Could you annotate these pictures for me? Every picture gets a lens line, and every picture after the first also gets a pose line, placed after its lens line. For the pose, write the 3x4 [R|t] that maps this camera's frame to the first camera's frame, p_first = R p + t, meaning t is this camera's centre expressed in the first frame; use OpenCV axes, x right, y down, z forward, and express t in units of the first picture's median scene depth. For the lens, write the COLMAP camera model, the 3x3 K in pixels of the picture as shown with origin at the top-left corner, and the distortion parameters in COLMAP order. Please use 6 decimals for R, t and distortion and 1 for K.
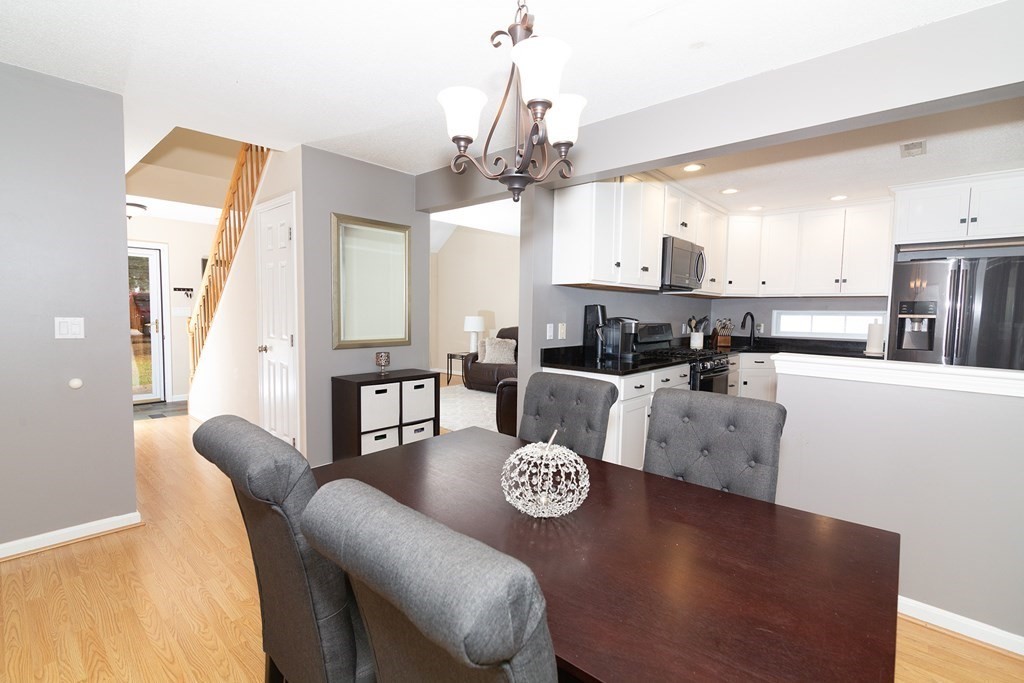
lens RADIAL K [[464.1, 0, 503.4], [0, 464.1, 343.4], [0, 0, 1]] dist [-0.001454, -0.000857]
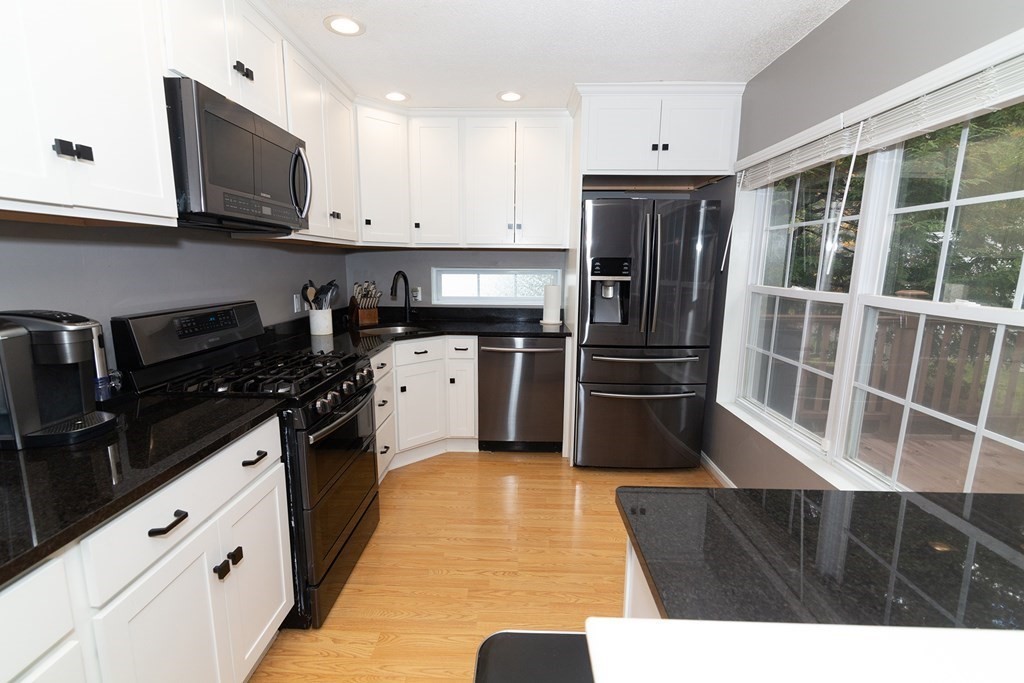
lens RADIAL K [[464.1, 0, 507.7], [0, 464.1, 342.8], [0, 0, 1]] dist [-0.001454, -0.000857]
pose [[0.757927, -0.117701, 0.641634, 0.243640], [0.046881, 0.990872, 0.126388, -0.048404], [-0.650653, -0.065713, 0.756526, 0.457845]]
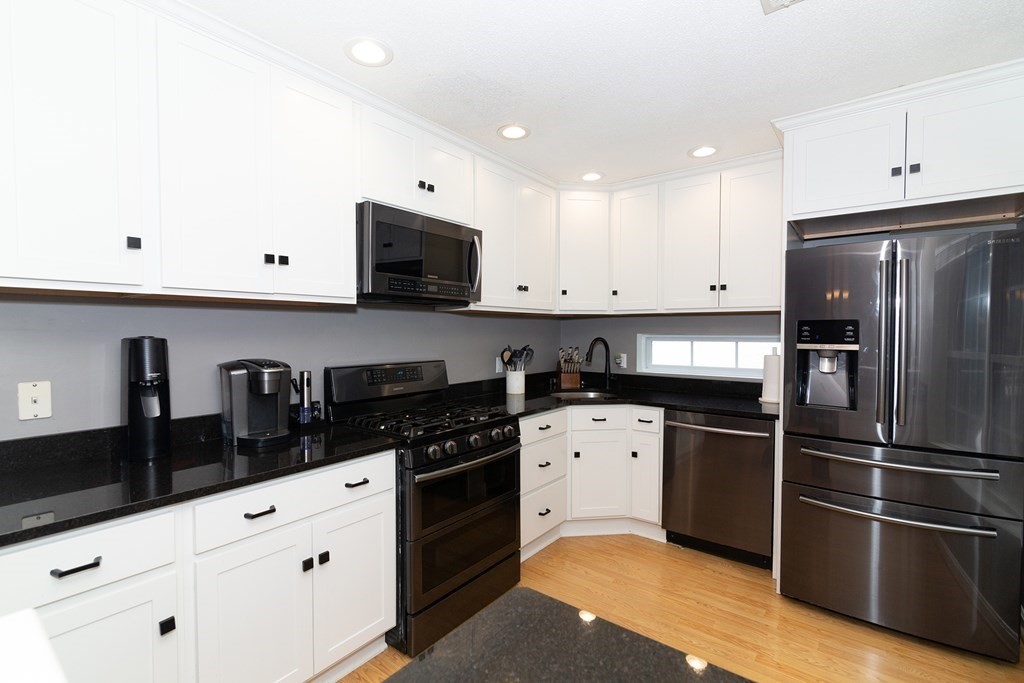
lens RADIAL K [[464.1, 0, 506.3], [0, 464.1, 341.8], [0, 0, 1]] dist [-0.001454, -0.000857]
pose [[0.997078, -0.014429, 0.075015, 0.393544], [0.017714, 0.998905, -0.043302, -0.039804], [-0.074308, 0.044504, 0.996242, 0.400284]]
